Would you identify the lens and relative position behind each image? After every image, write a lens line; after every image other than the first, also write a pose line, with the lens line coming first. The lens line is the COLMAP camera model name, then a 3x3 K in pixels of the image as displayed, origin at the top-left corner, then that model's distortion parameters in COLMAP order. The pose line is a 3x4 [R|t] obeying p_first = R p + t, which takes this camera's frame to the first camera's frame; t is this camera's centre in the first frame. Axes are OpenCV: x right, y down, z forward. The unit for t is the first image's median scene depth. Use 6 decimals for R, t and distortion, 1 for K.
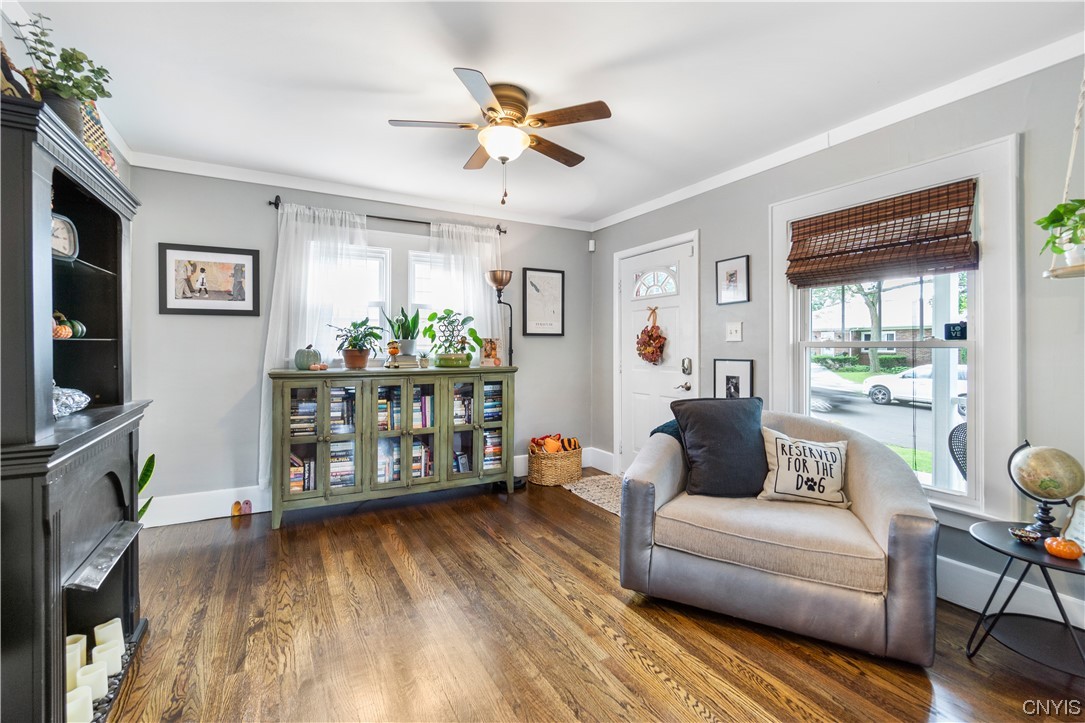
lens RADIAL K [[481.1, 0, 541.0], [0, 481.1, 350.8], [0, 0, 1]] dist [-0.000993, -0.000072]
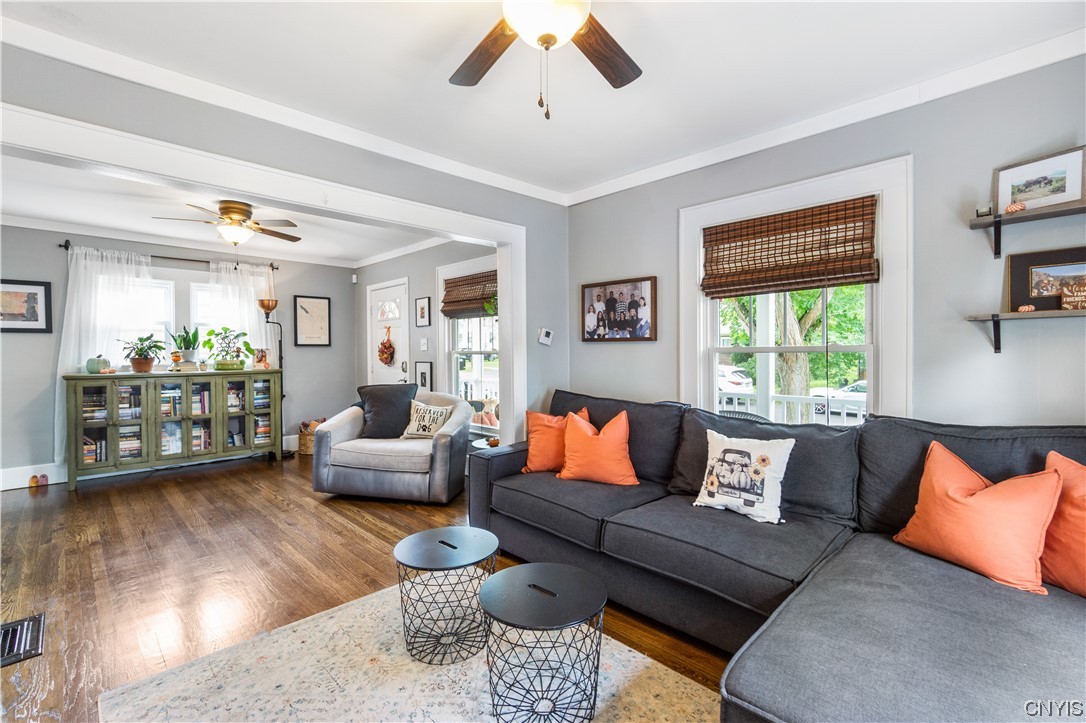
lens RADIAL K [[481.5, 0, 543.0], [0, 481.5, 361.5], [0, 0, 1]] dist [-0.001097, 0.000094]
pose [[0.961053, -0.011900, 0.276107, 0.314177], [0.008346, 0.999867, 0.014045, -0.001852], [-0.276237, -0.011193, 0.961024, -0.587765]]
